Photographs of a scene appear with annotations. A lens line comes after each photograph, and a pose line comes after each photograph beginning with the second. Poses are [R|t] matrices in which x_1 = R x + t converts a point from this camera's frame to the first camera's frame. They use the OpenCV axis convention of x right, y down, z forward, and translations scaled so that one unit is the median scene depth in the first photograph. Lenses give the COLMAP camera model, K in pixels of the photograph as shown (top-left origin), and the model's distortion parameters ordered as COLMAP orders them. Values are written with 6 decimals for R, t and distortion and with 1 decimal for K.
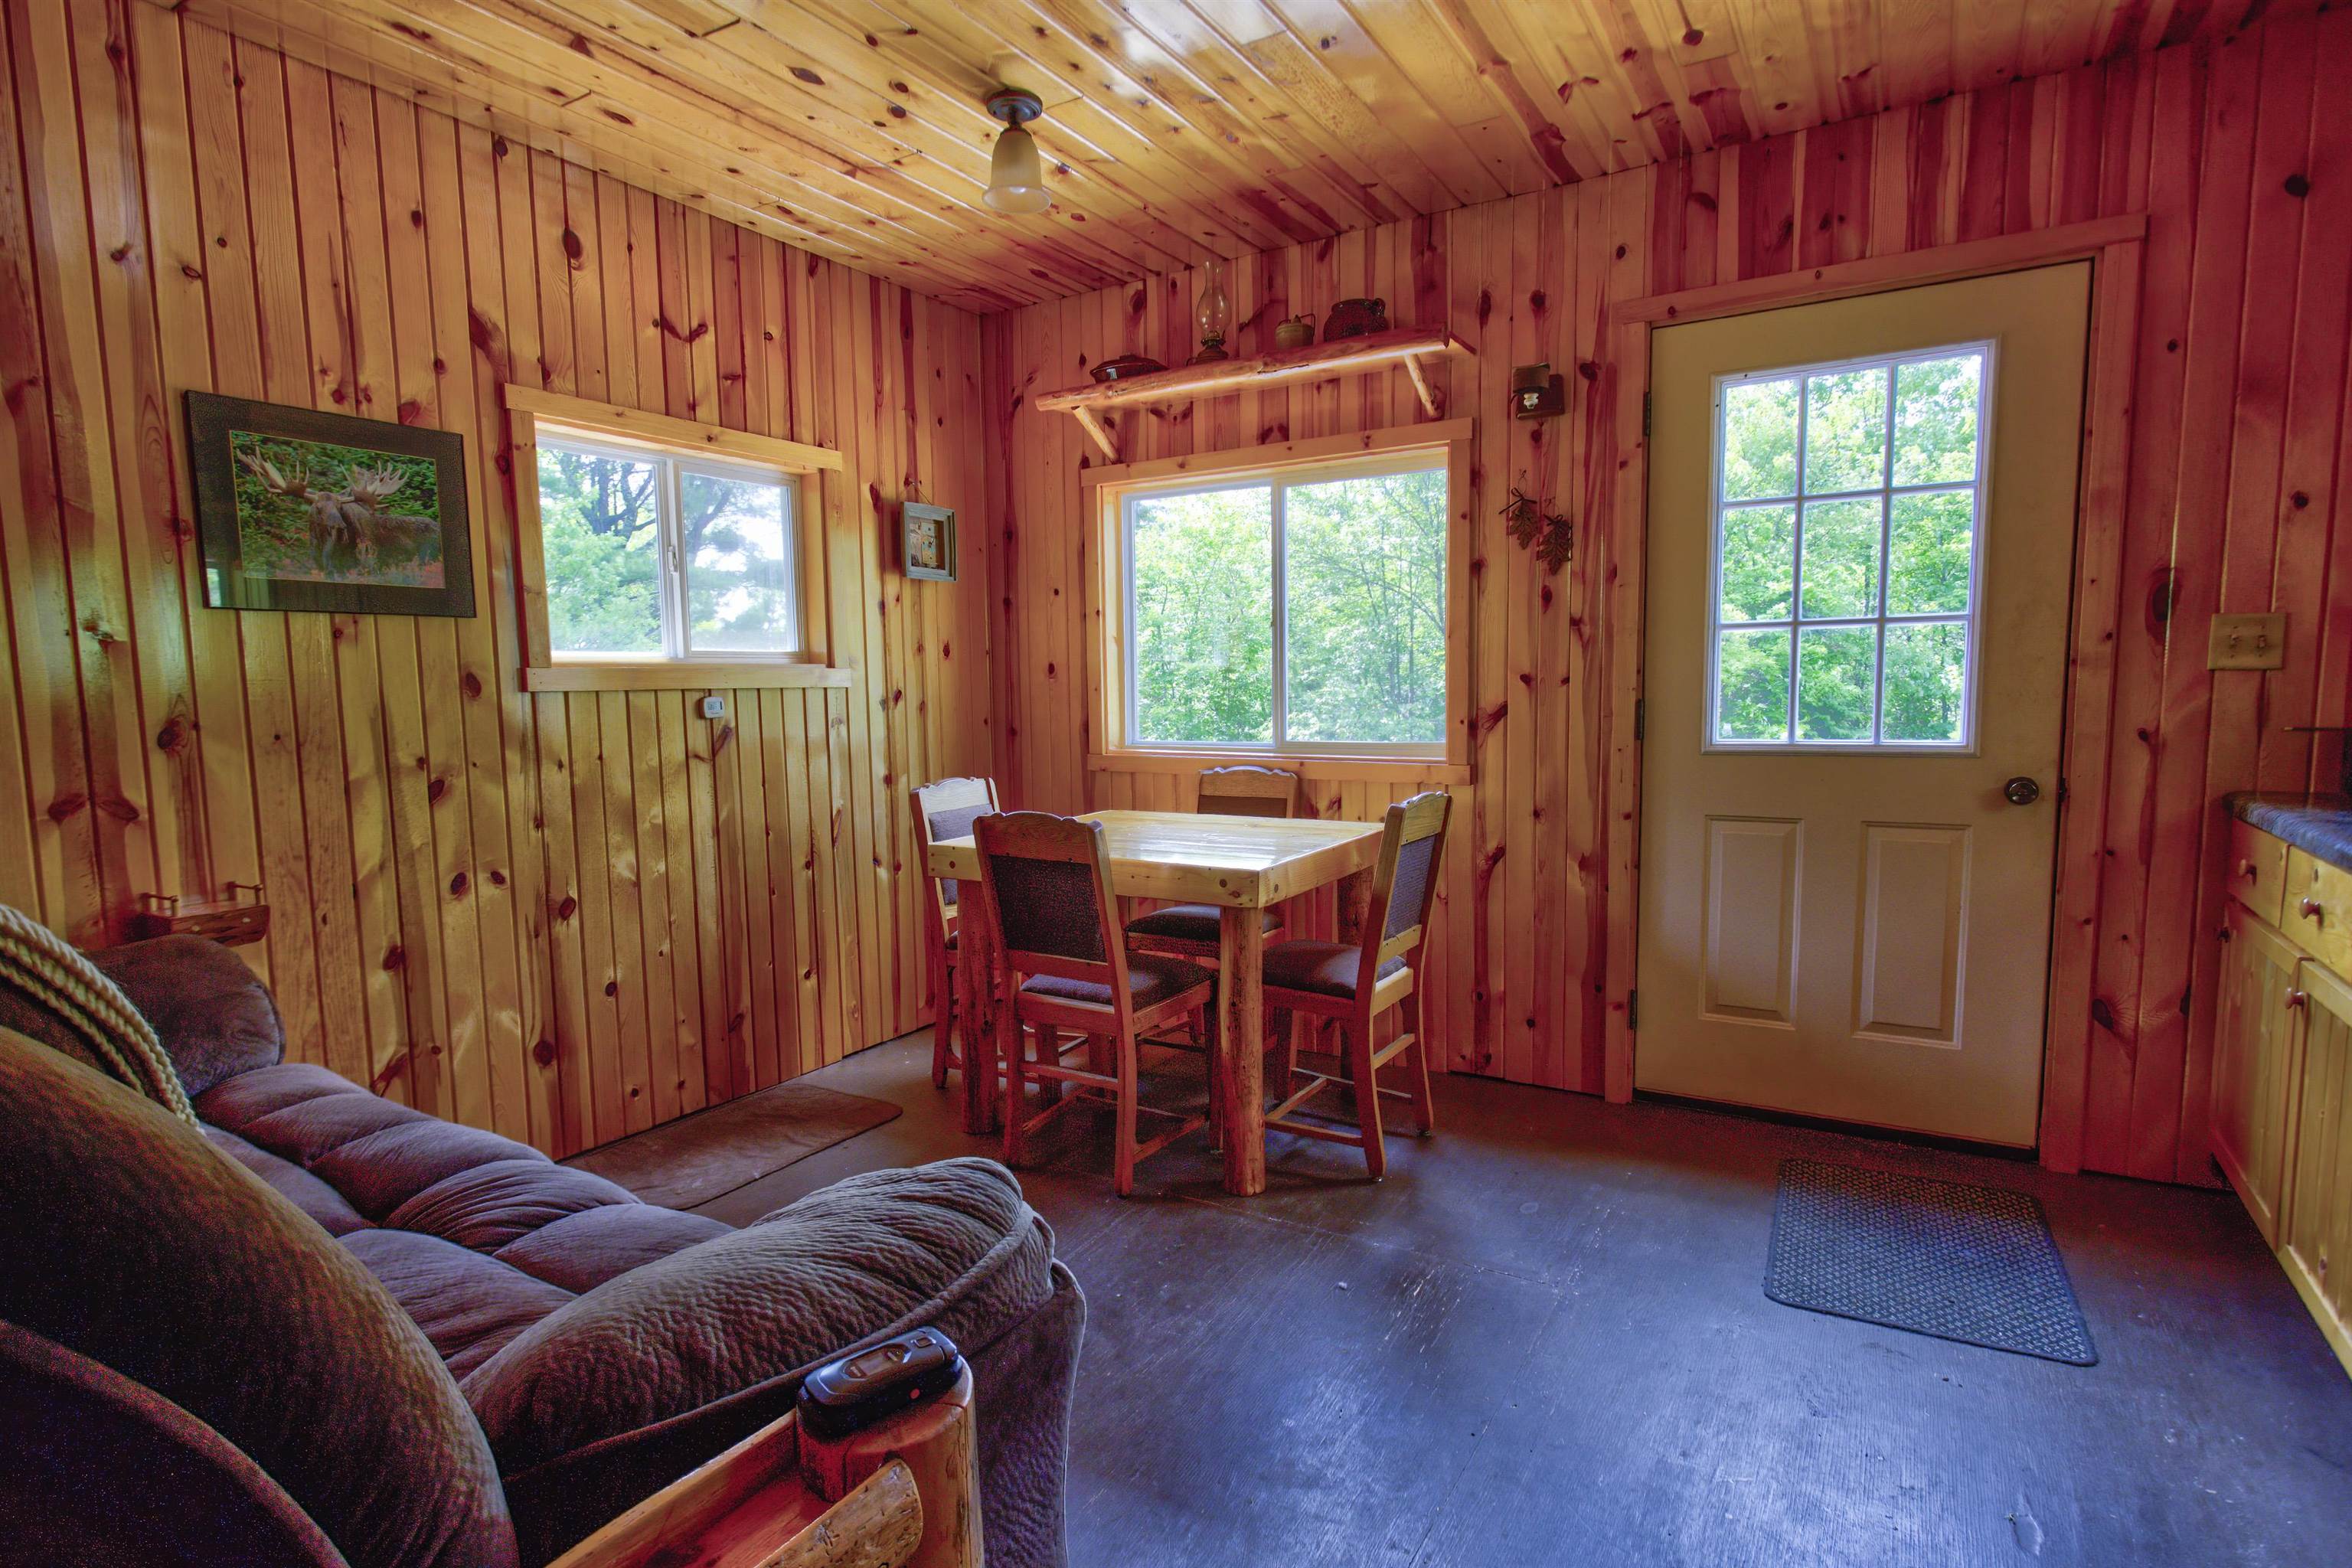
lens RADIAL K [[1189.9, 0, 1177.0], [0, 1189.9, 808.1], [0, 0, 1]] dist [-0.003973, 0.002952]
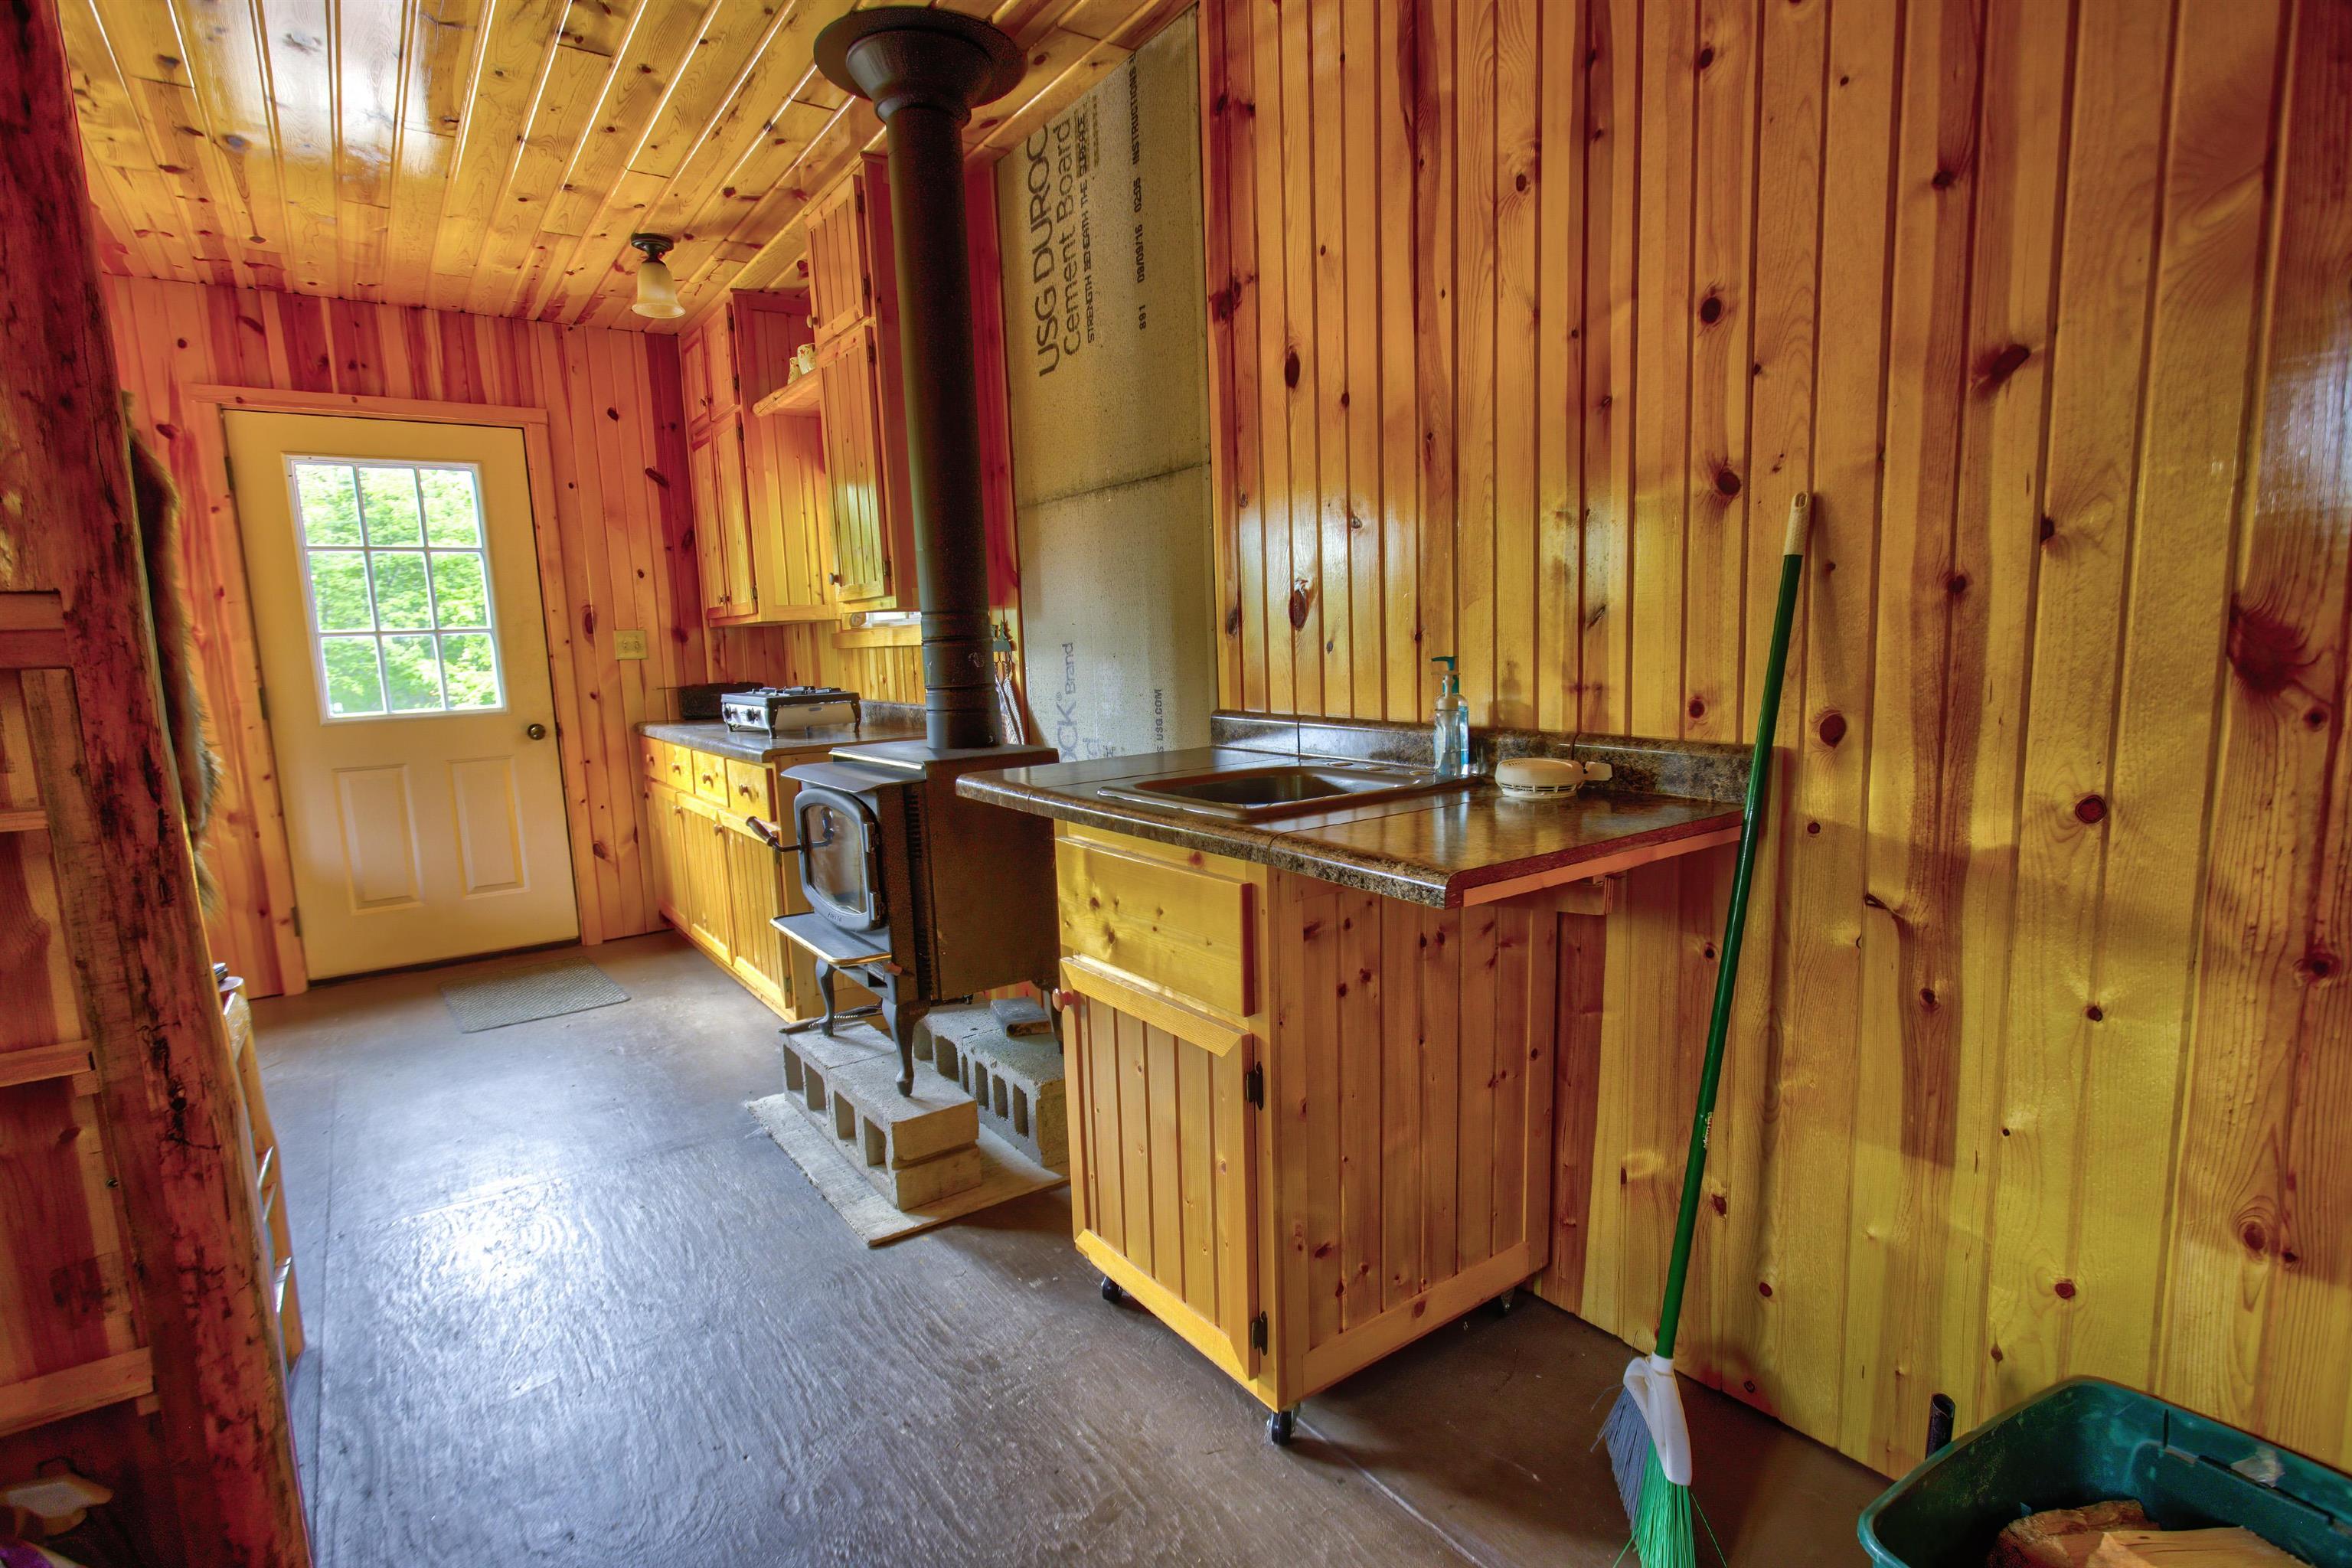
lens RADIAL K [[1169.3, 0, 1180.0], [0, 1169.3, 807.4], [0, 0, 1]] dist [-0.006453, 0.006699]
pose [[0.390666, -0.130473, 0.911239, -0.428932], [0.125973, 0.988169, 0.087481, 0.056458], [-0.911872, 0.080616, 0.402480, -0.463974]]
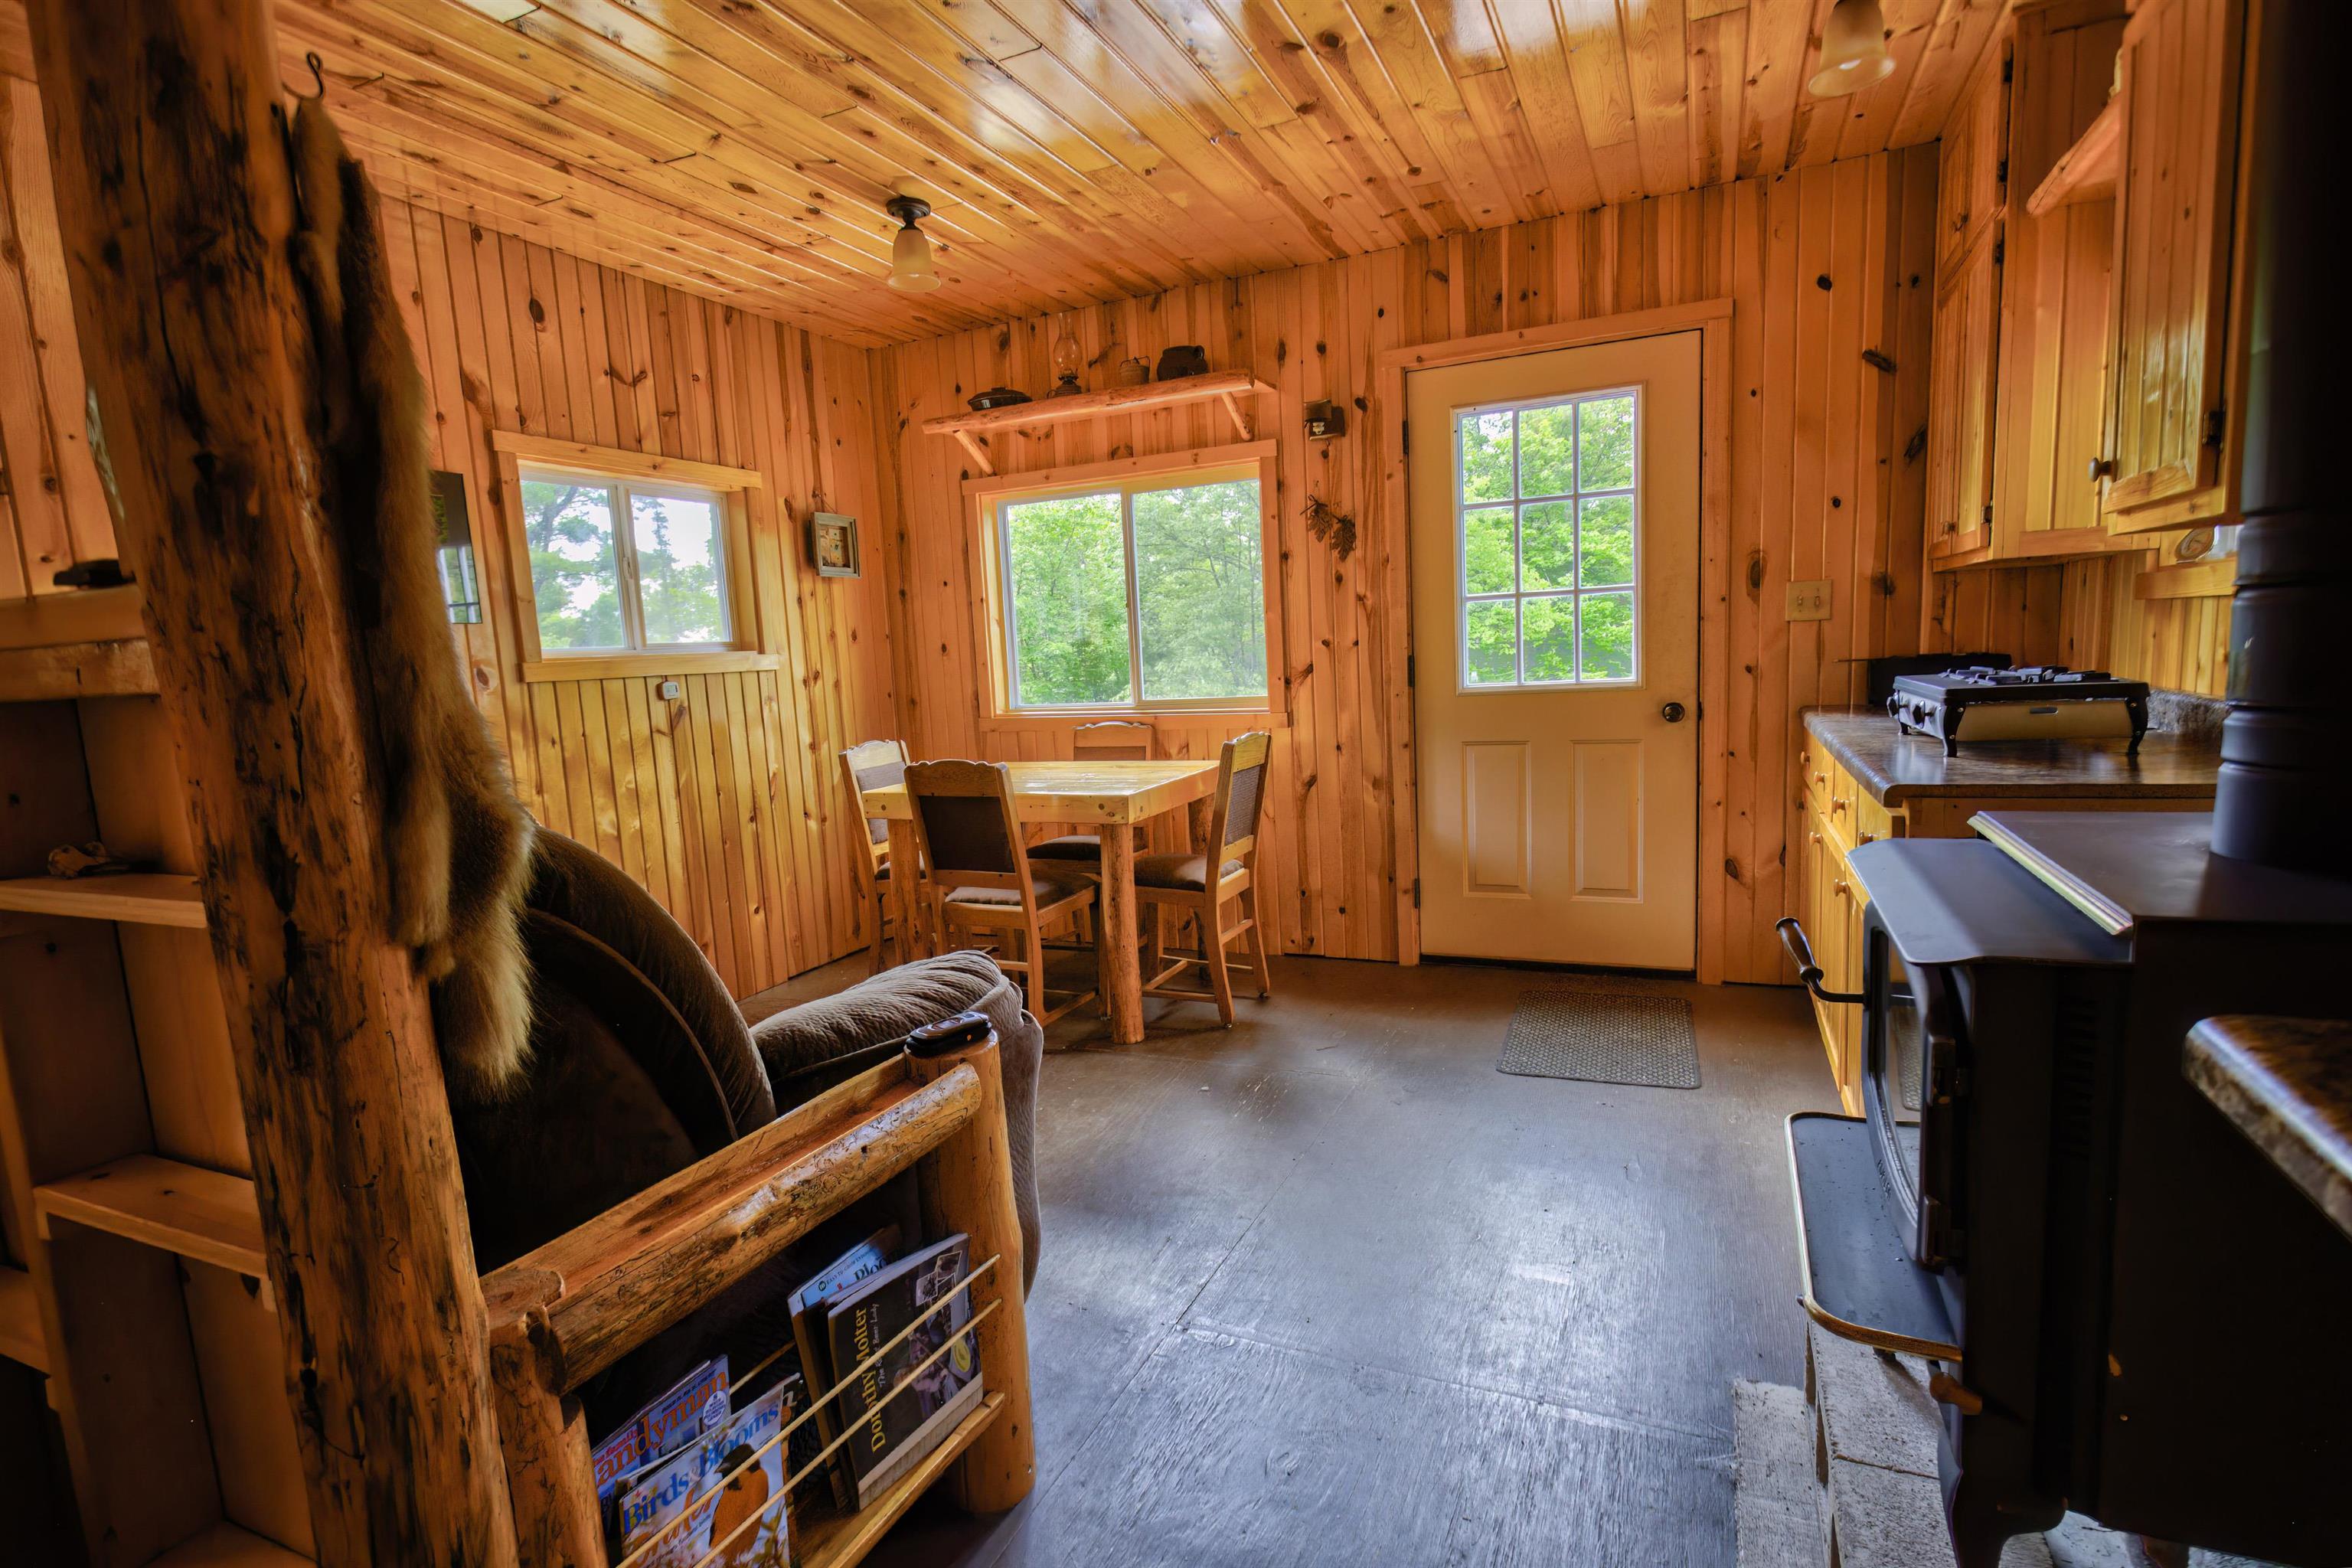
lens RADIAL K [[1151.0, 0, 1174.1], [0, 1151.0, 804.5], [0, 0, 1]] dist [-0.007363, 0.007318]
pose [[0.991802, -0.050792, 0.117254, -0.026585], [0.047762, 0.998452, 0.028514, 0.023998], [-0.118521, -0.022680, 0.992692, -0.238380]]
